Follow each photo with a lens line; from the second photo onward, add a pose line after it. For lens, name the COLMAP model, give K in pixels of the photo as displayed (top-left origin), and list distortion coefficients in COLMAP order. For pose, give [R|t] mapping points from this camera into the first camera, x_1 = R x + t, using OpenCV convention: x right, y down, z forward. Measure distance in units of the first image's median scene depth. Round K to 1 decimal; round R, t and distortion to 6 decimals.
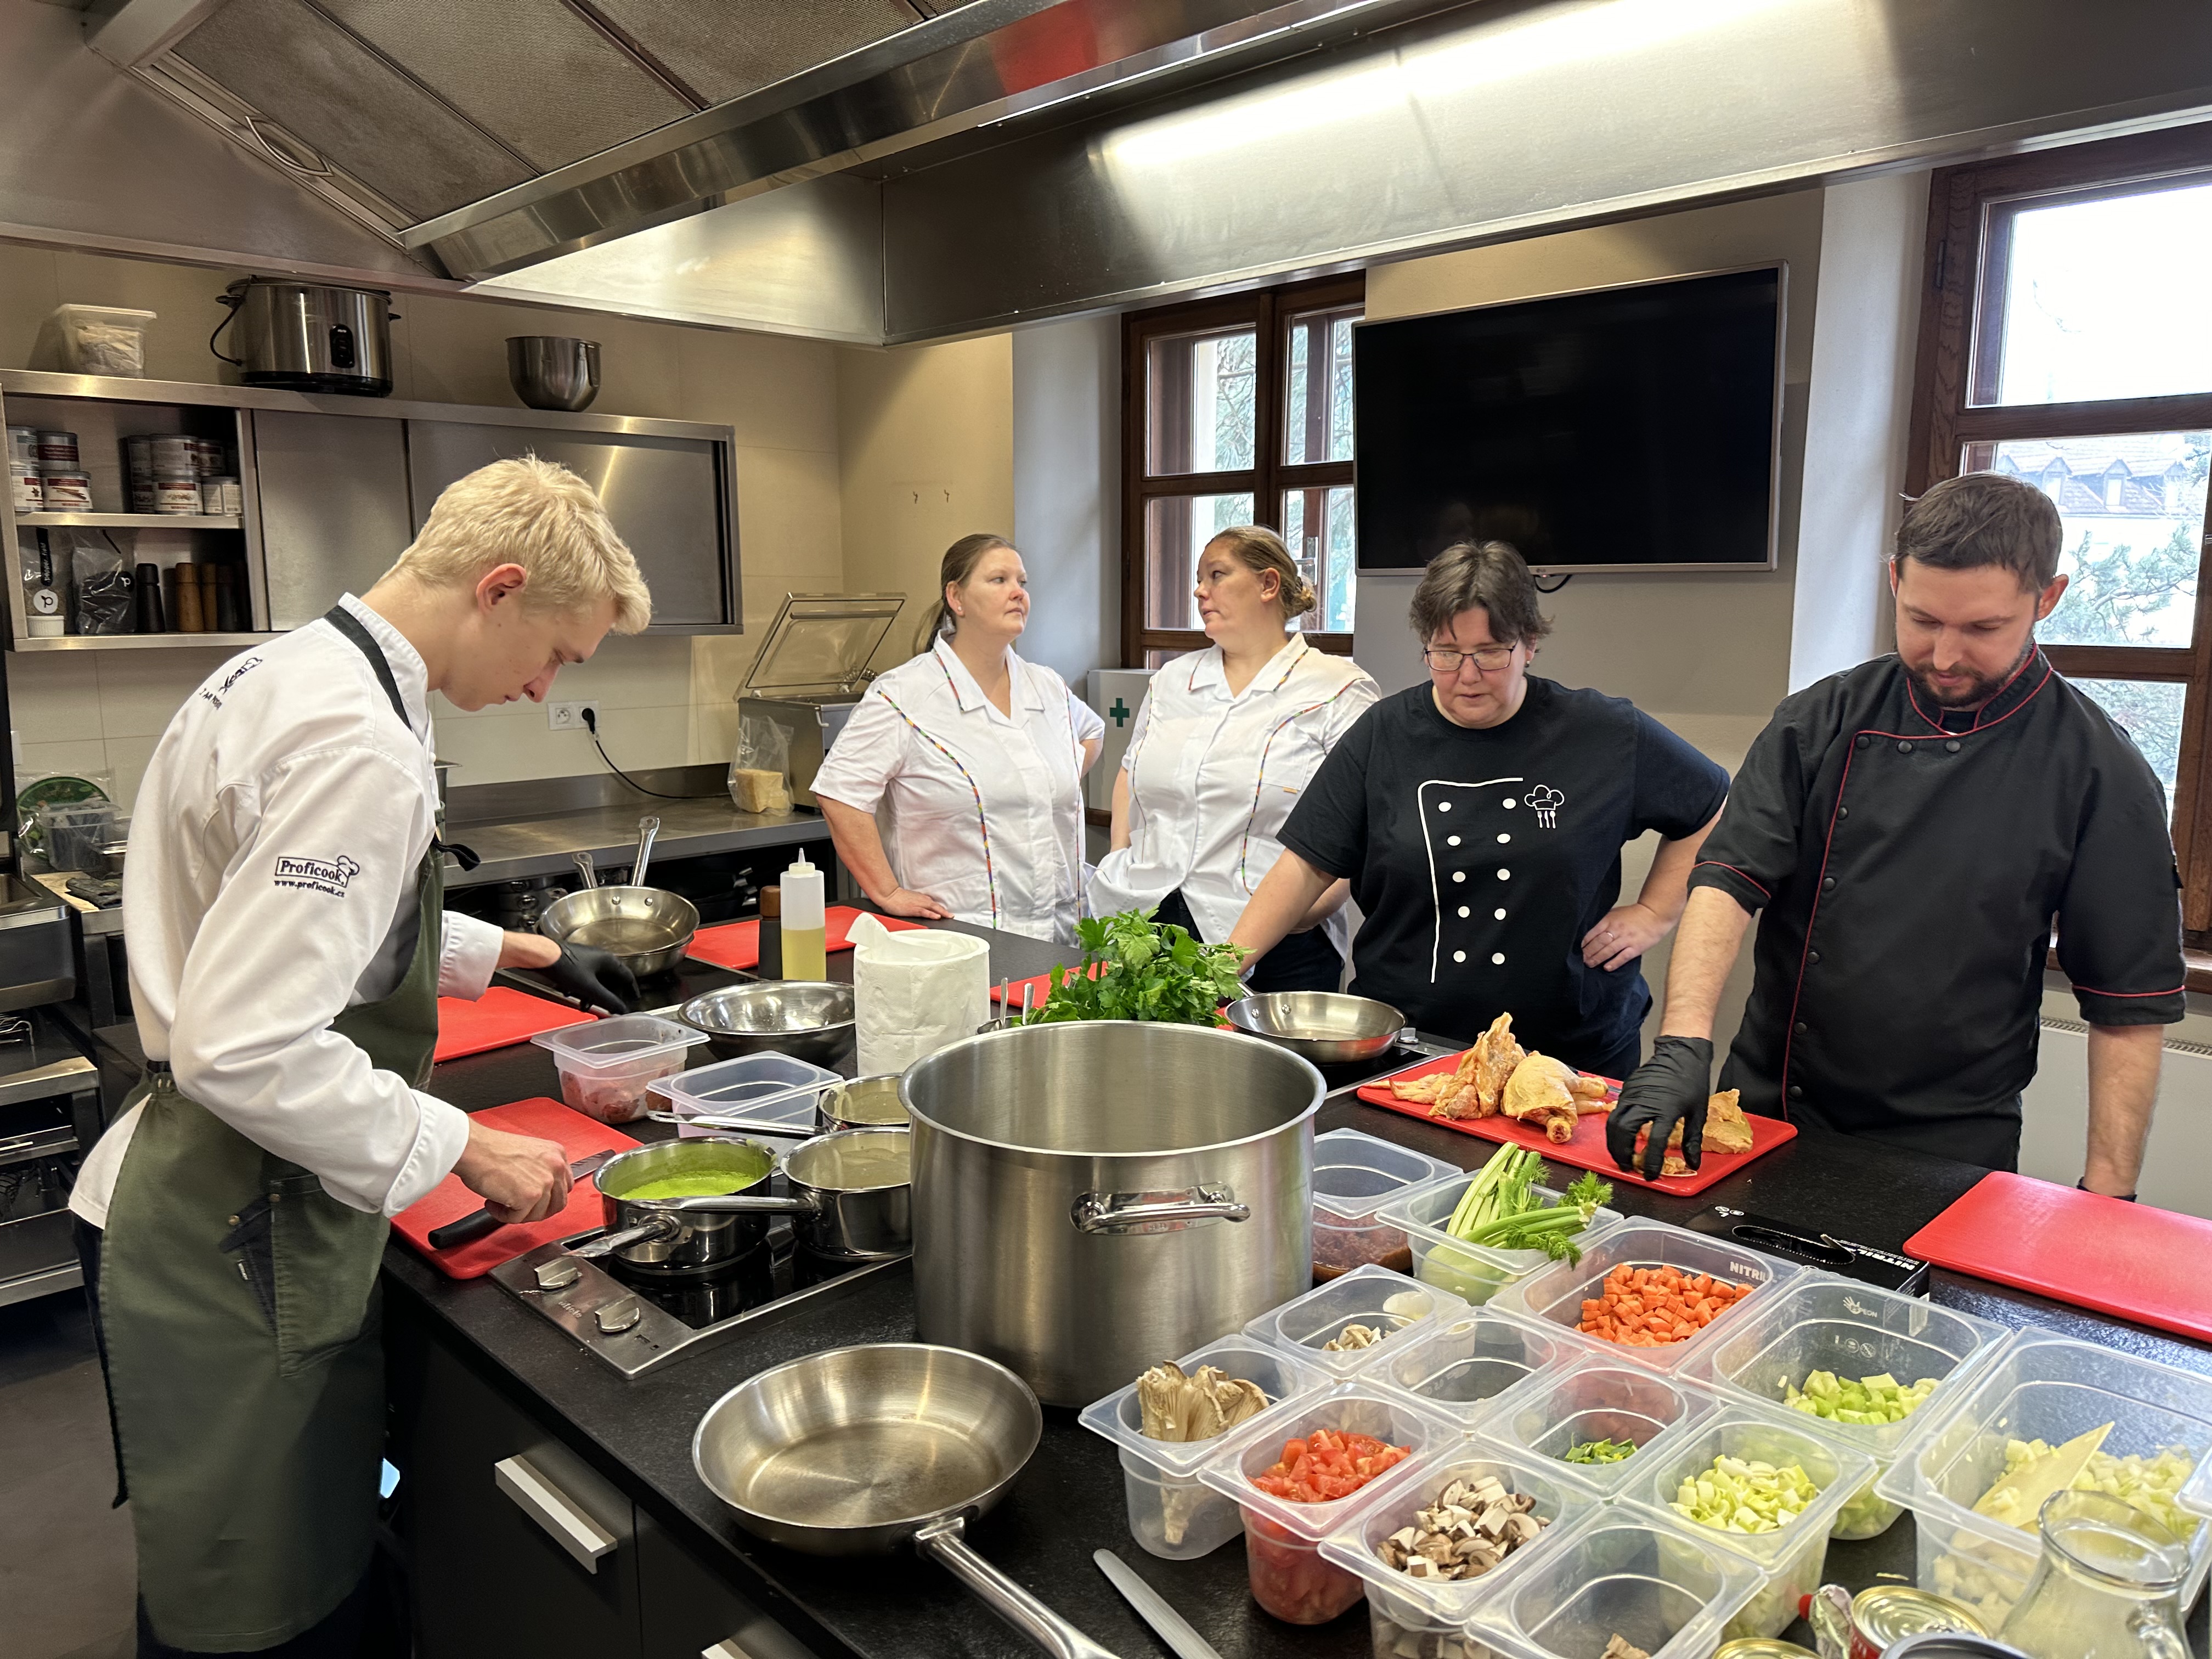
lens RADIAL K [[1538.9, 0, 1106.0], [0, 1538.9, 829.5], [0, 0, 1]] dist [-0.047568, 0.002157]
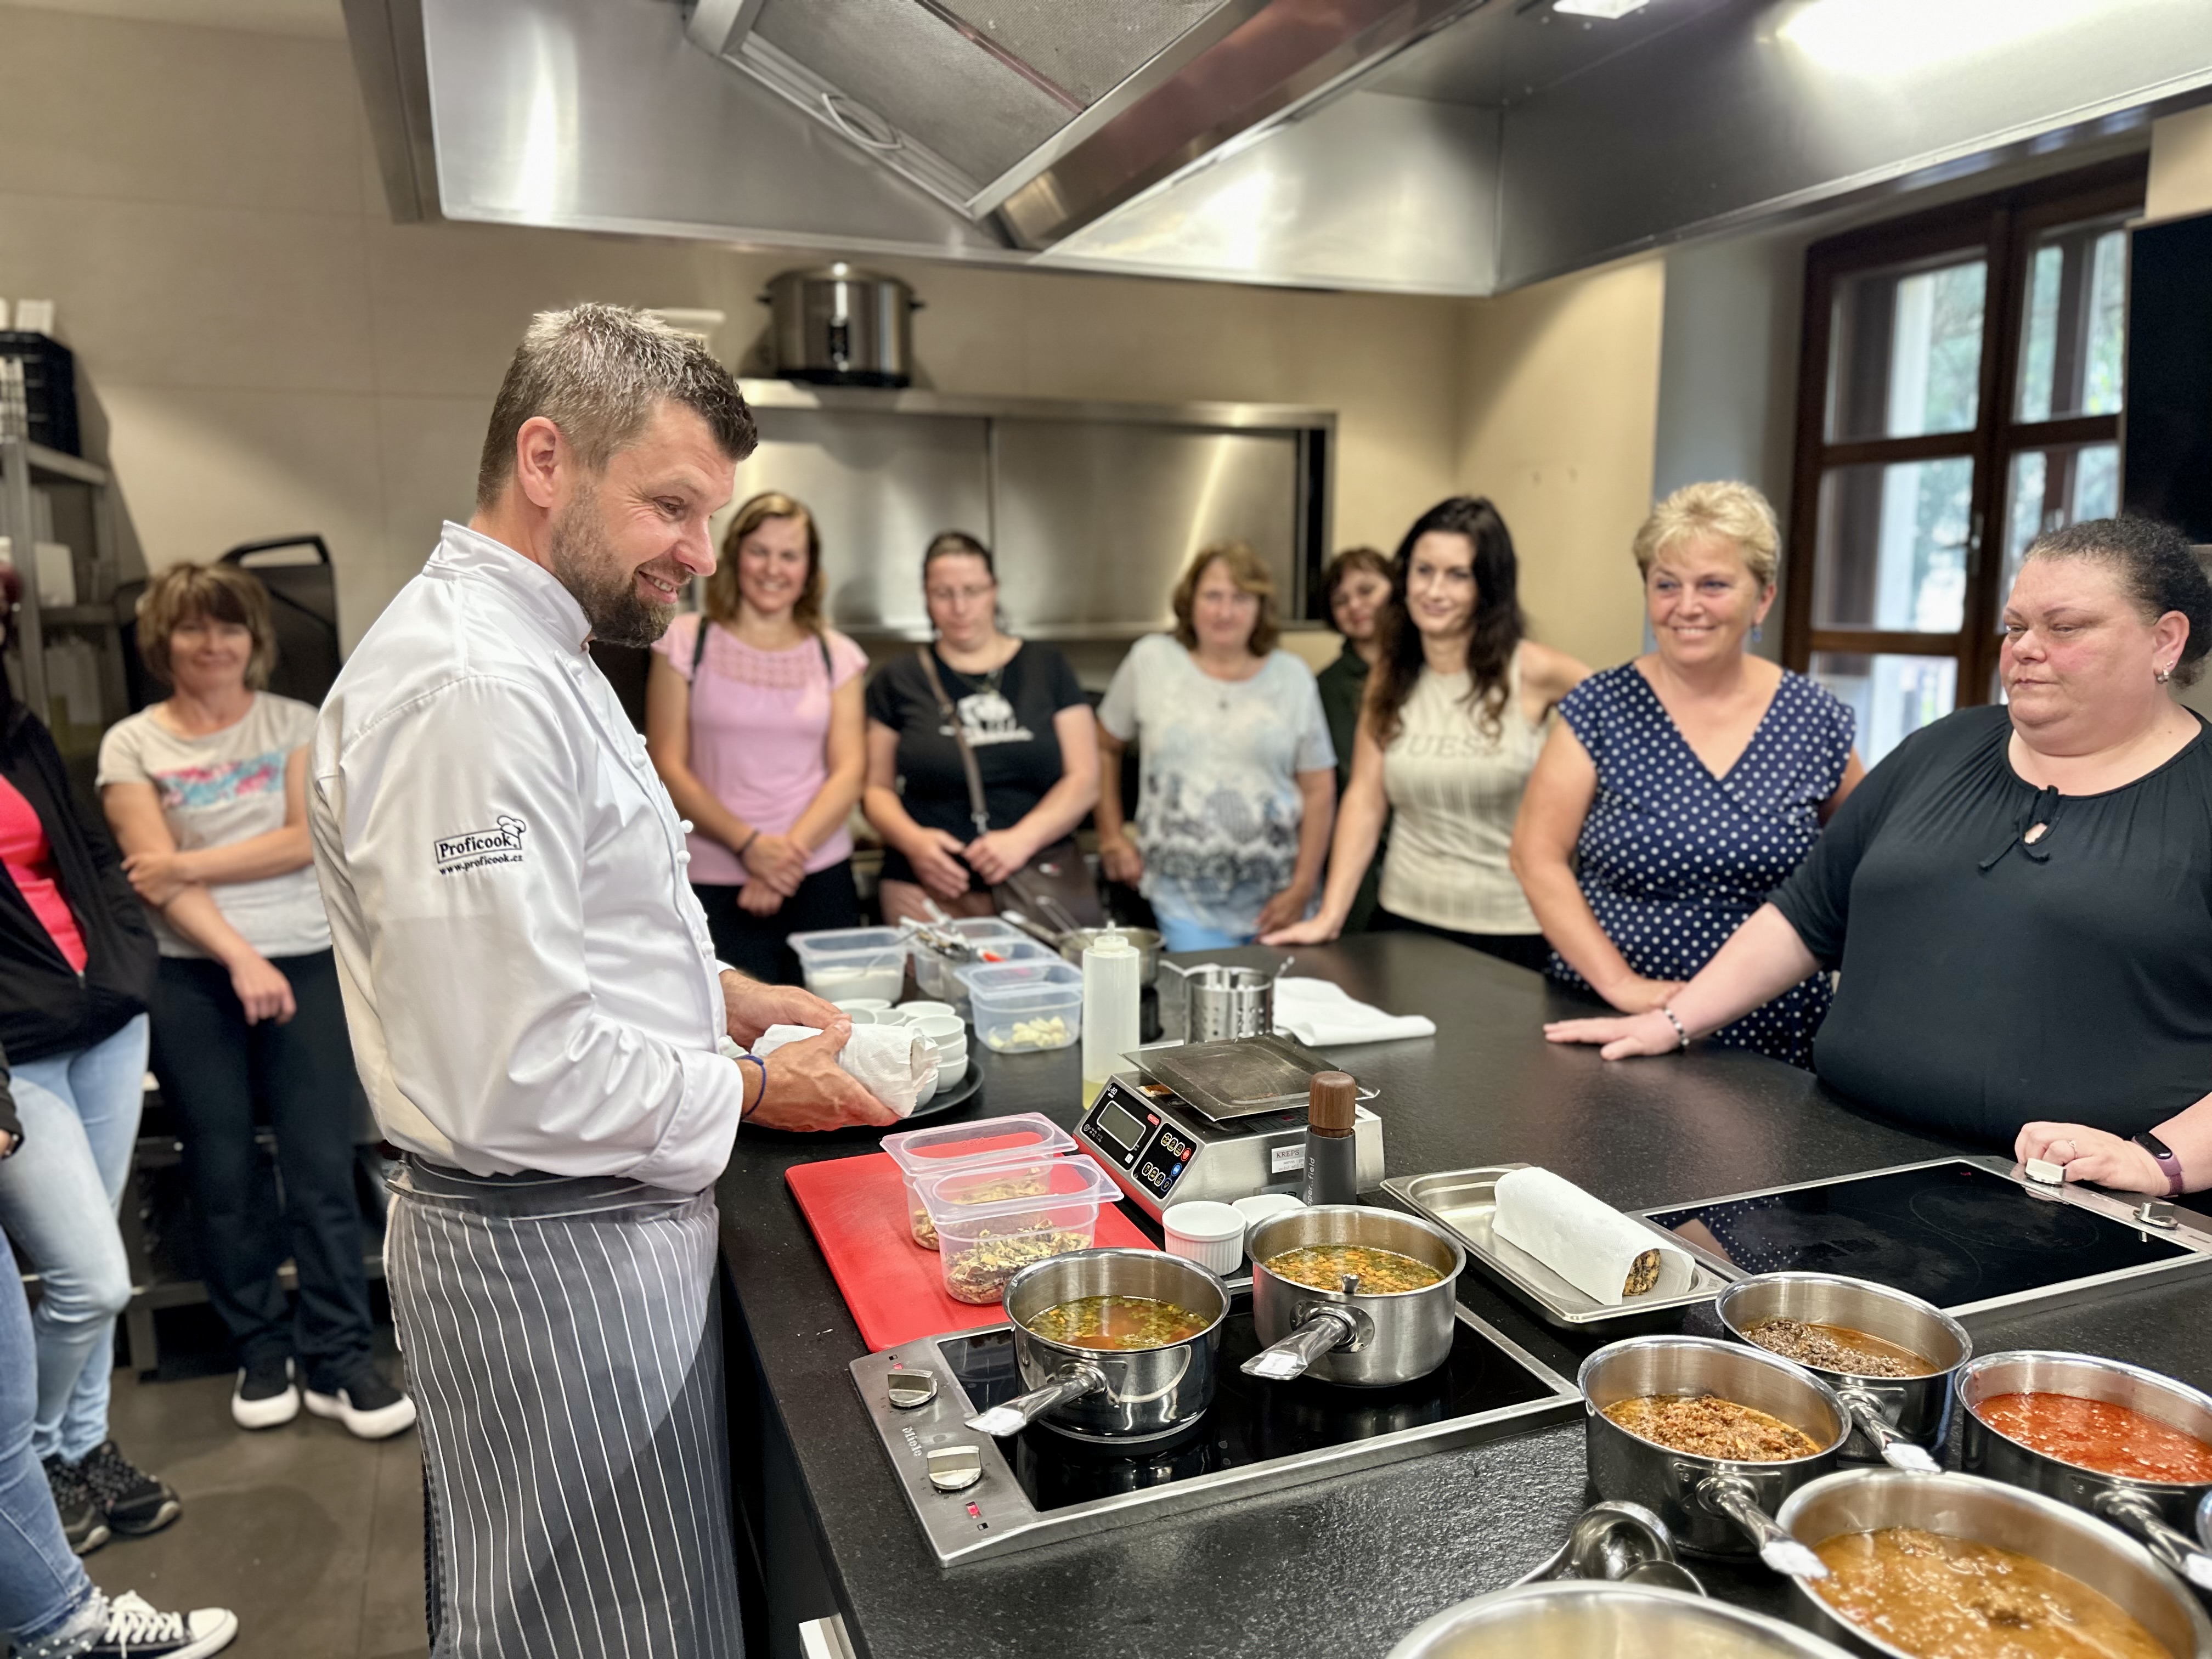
lens RADIAL K [[1538.9, 0, 1106.0], [0, 1538.9, 829.5], [0, 0, 1]] dist [-0.047568, 0.002157]
pose [[0.911151, 0.054748, -0.408420, 0.019128], [-0.060134, 0.998190, -0.000349, -0.003940], [0.407662, 0.024878, 0.912794, 0.122471]]
